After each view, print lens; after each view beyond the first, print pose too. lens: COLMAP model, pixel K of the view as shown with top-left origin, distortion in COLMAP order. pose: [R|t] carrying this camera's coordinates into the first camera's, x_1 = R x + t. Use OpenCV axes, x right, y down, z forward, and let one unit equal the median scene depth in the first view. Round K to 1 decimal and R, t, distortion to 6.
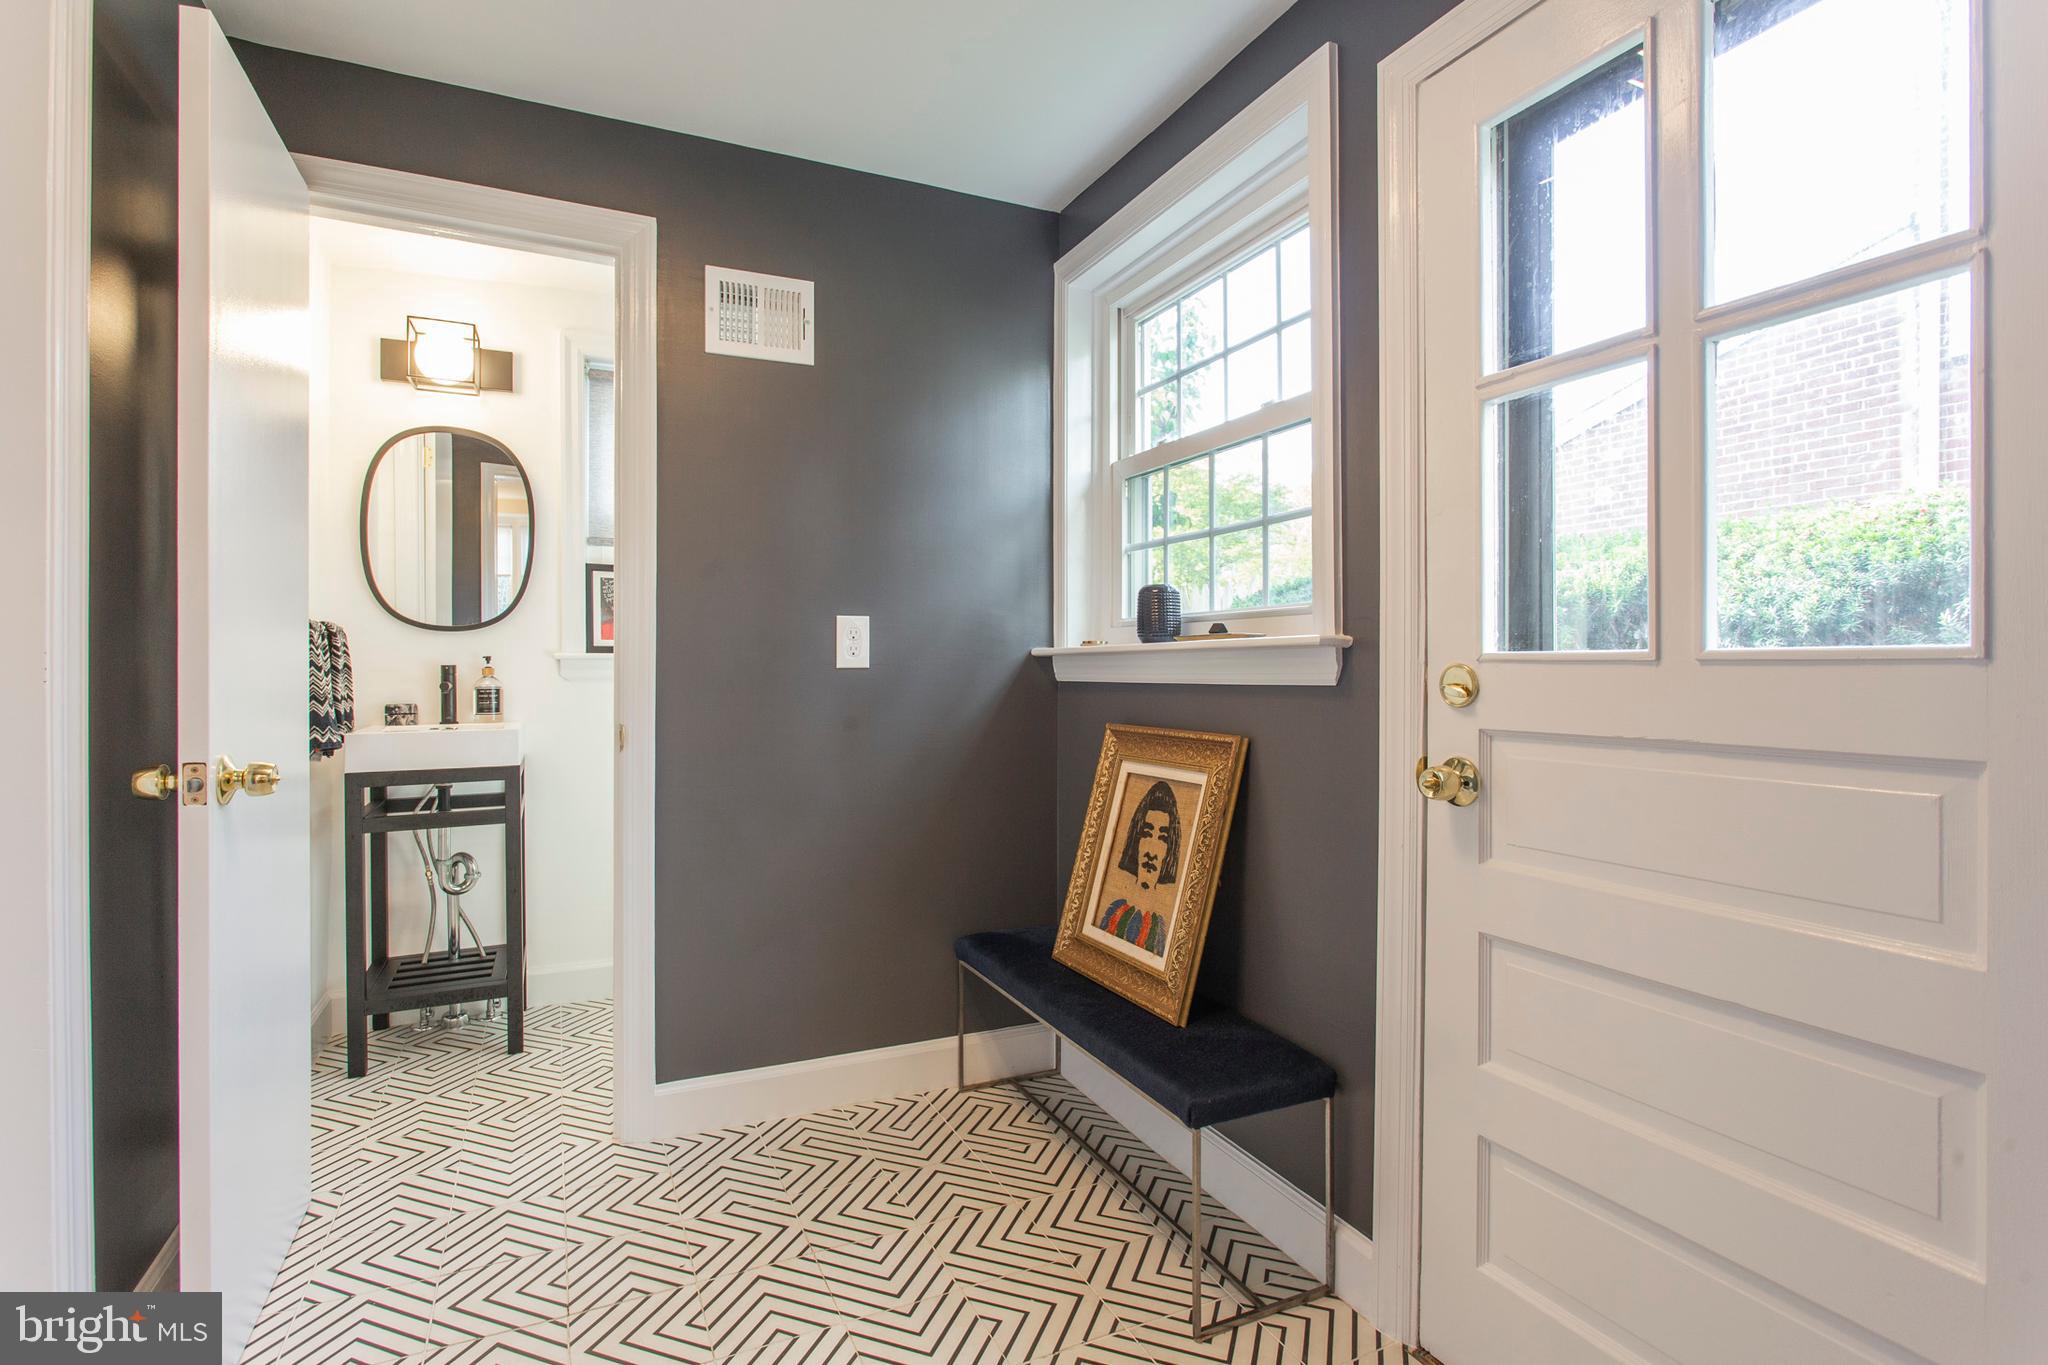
lens RADIAL K [[979.2, 0, 976.6], [0, 979.2, 659.7], [0, 0, 1]] dist [-0.003517, 0.000439]
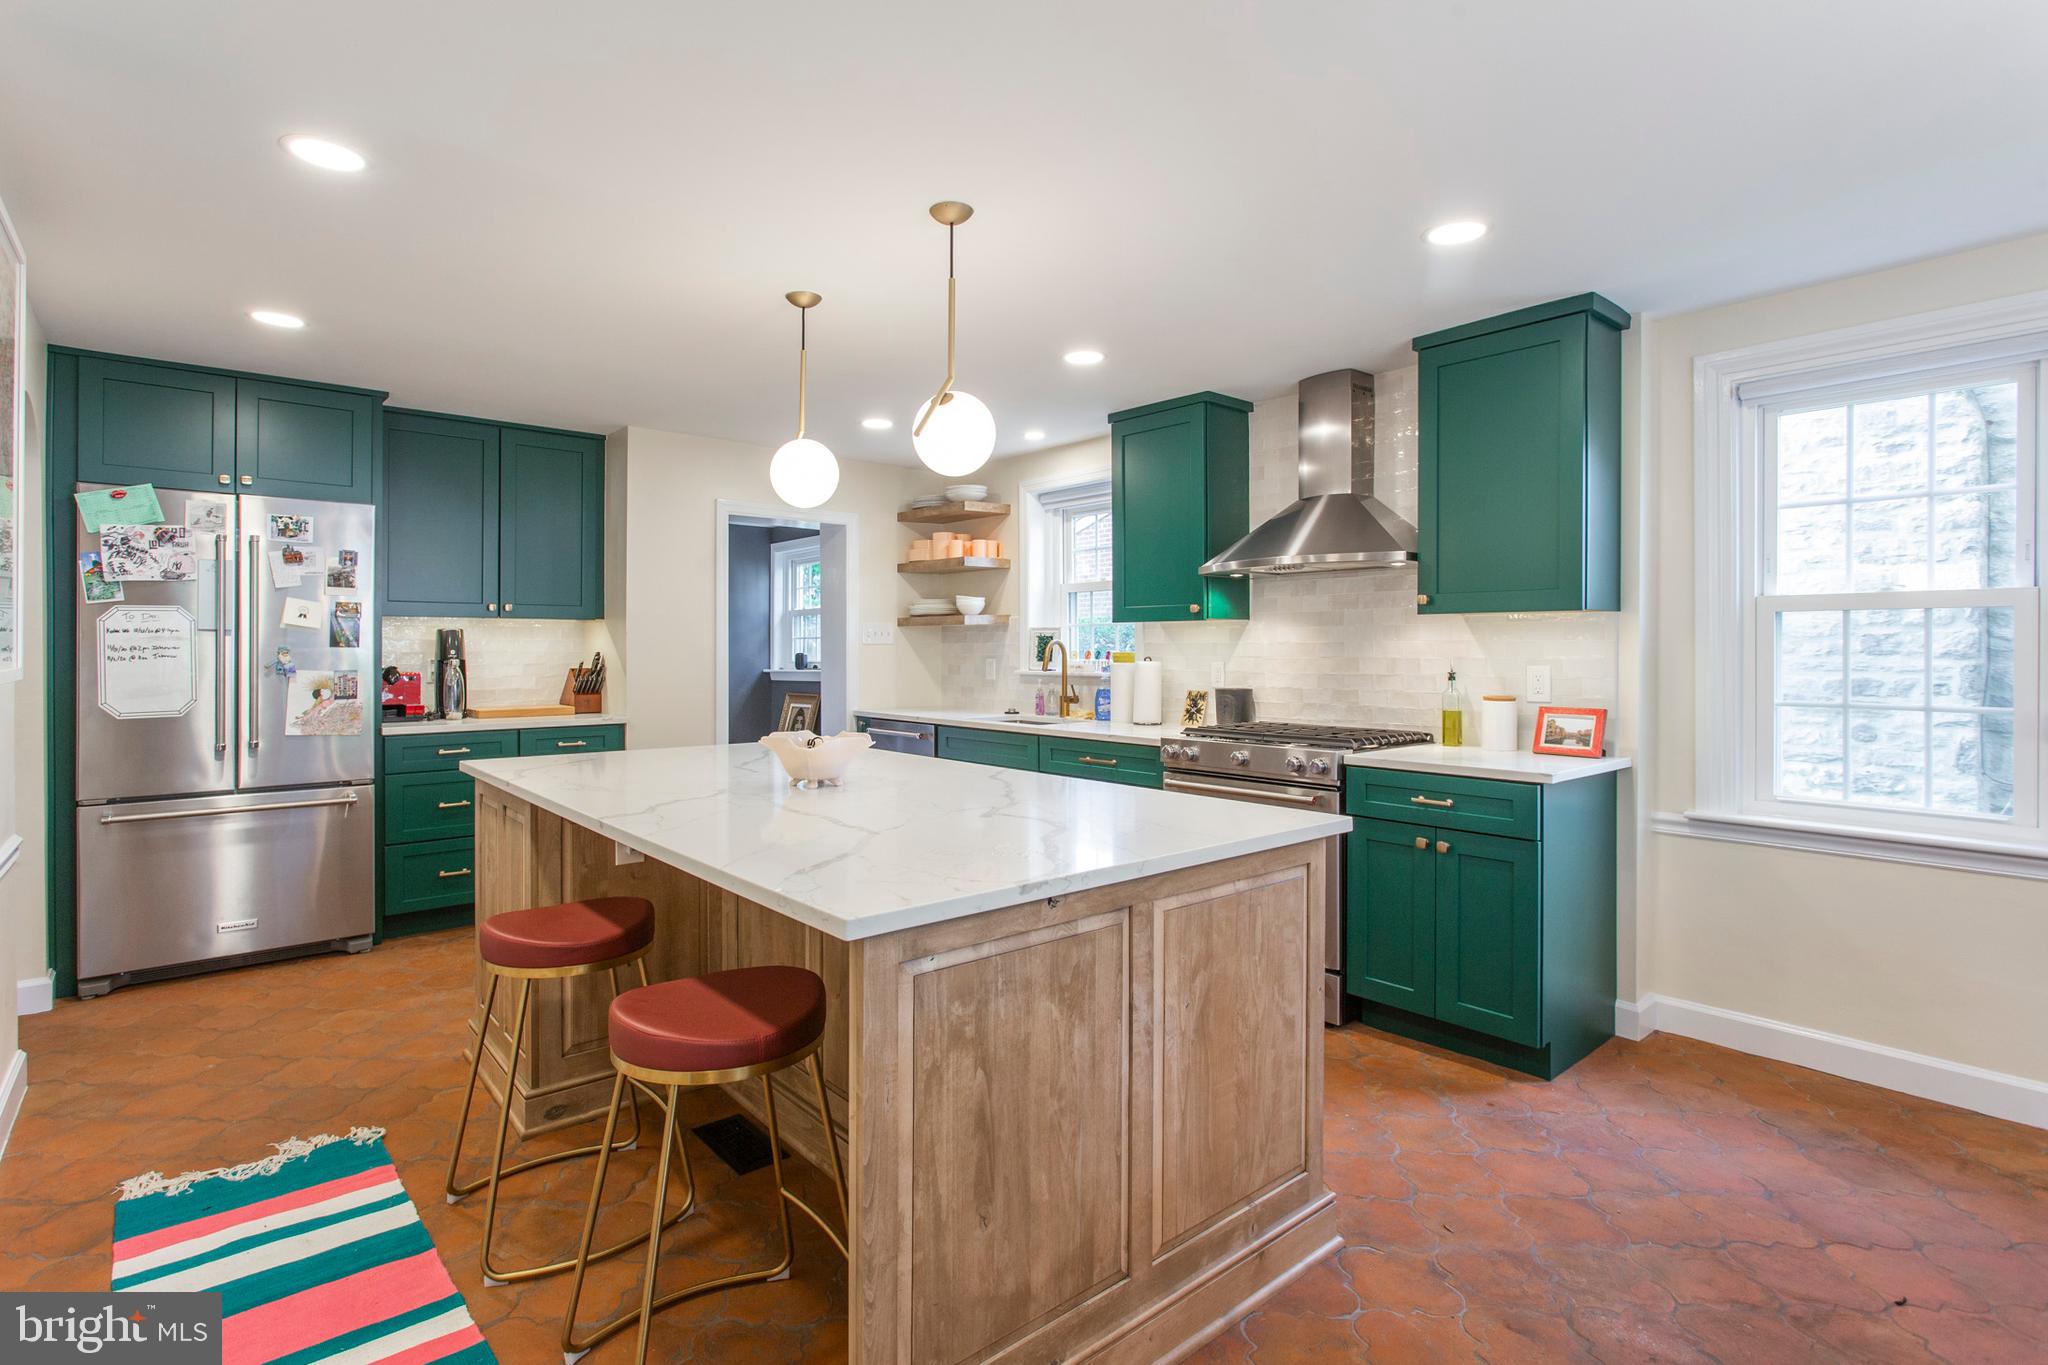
lens RADIAL K [[989.0, 0, 975.1], [0, 989.0, 651.6], [0, 0, 1]] dist [-0.003176, 0.000448]
pose [[0.959196, 0.001045, 0.282739, -0.171060], [-0.000988, 0.999999, -0.000344, -0.063263], [-0.282740, 0.000051, 0.959197, -2.020935]]
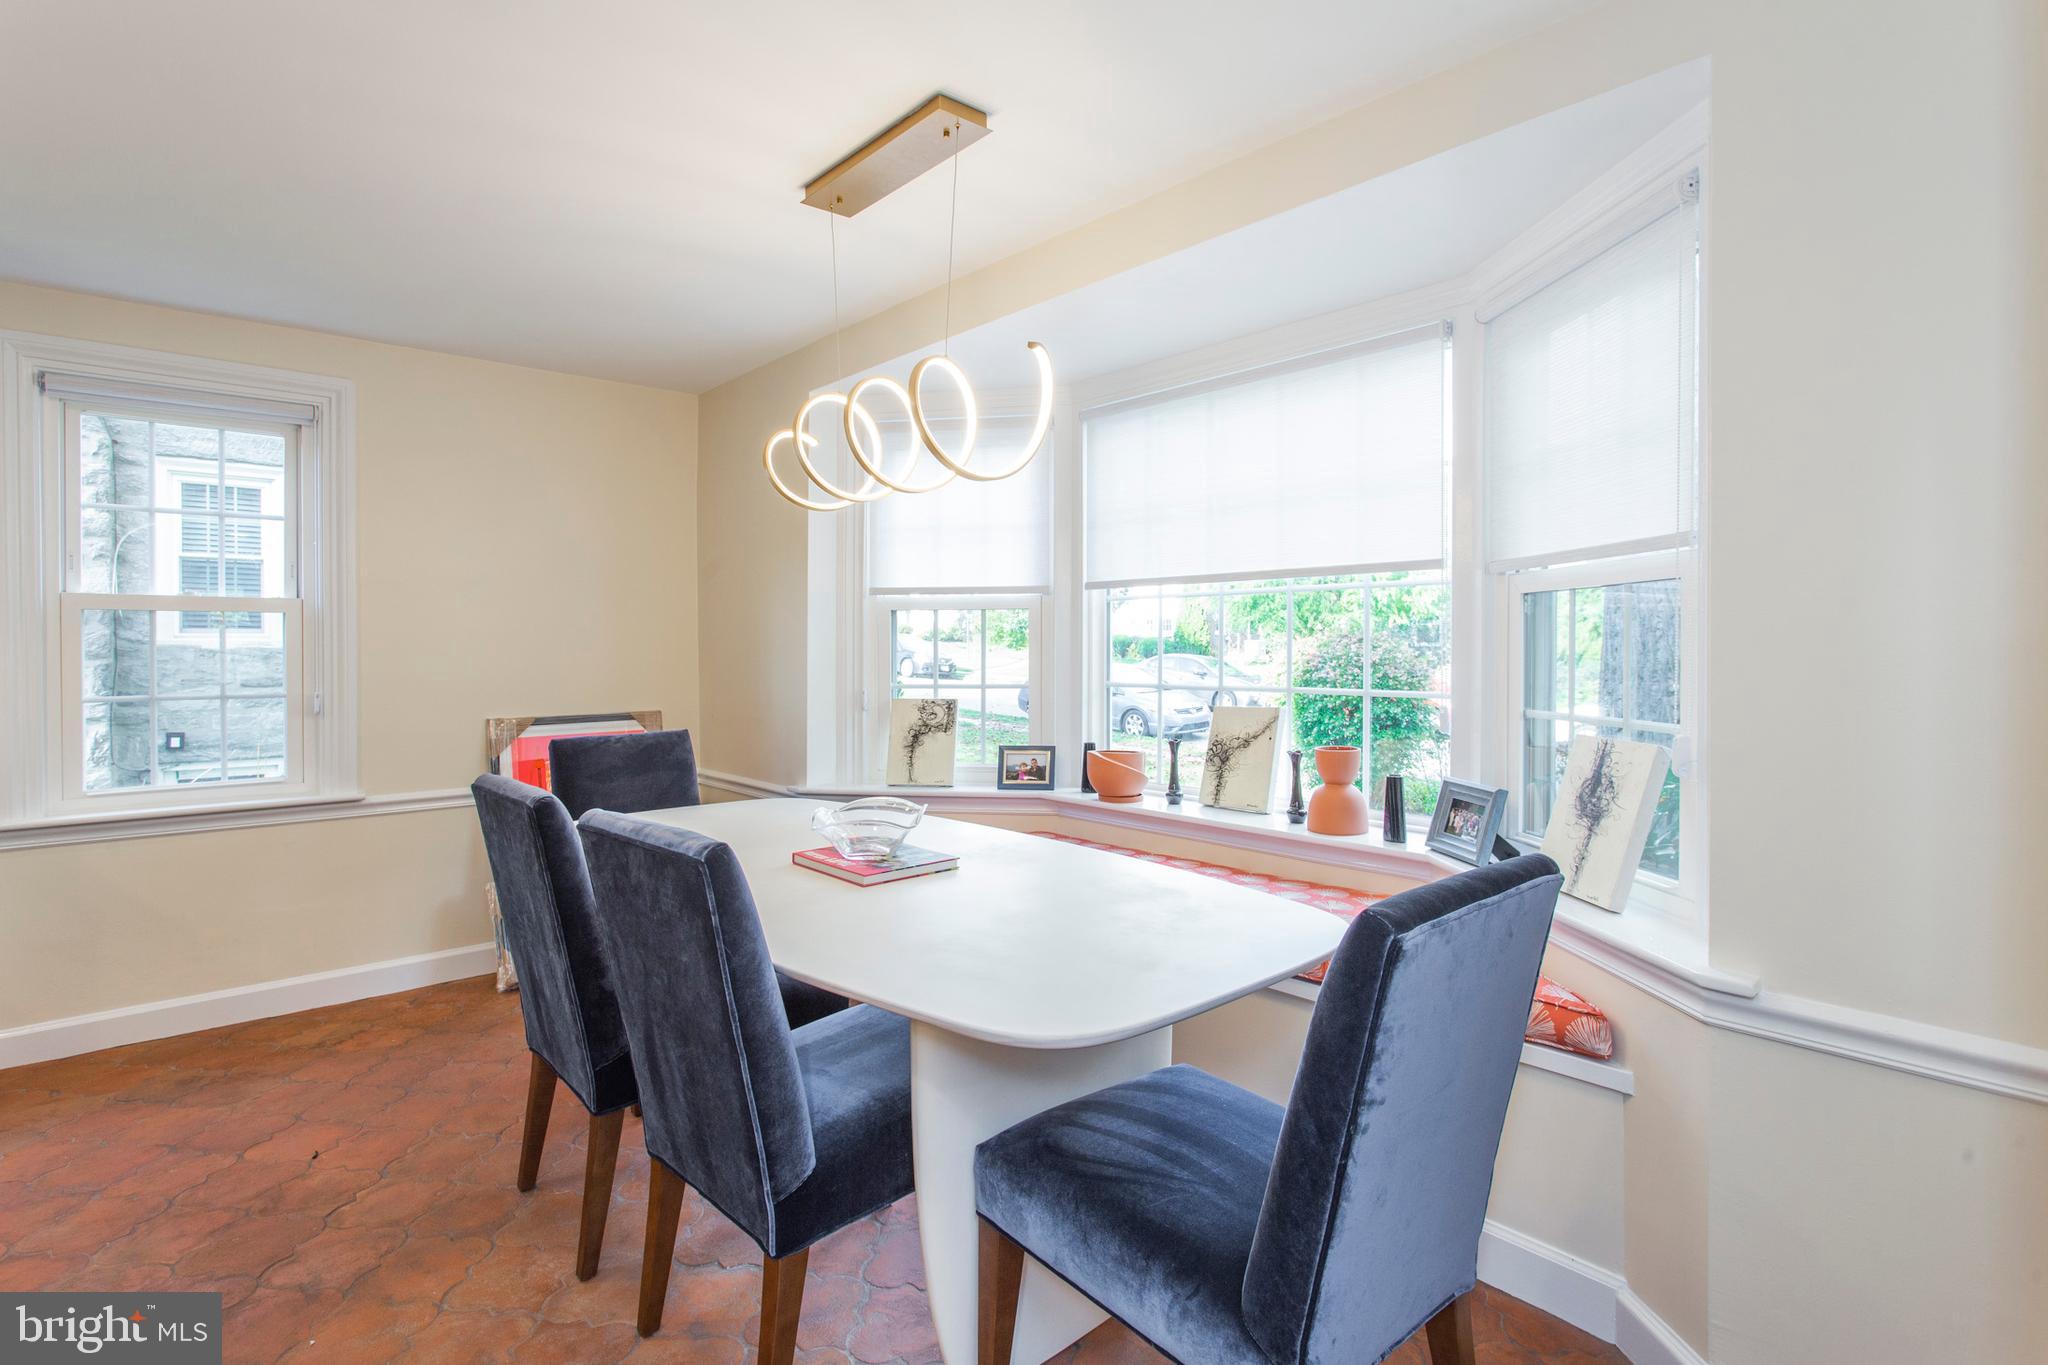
lens RADIAL K [[1017.0, 0, 1016.8], [0, 1017.0, 648.9], [0, 0, 1]] dist [-0.004730, -0.000017]
pose [[-0.317764, 0.002246, 0.948167, -0.396236], [0.008167, 0.999967, 0.000368, -0.056702], [-0.948135, 0.007861, -0.317772, -1.863185]]
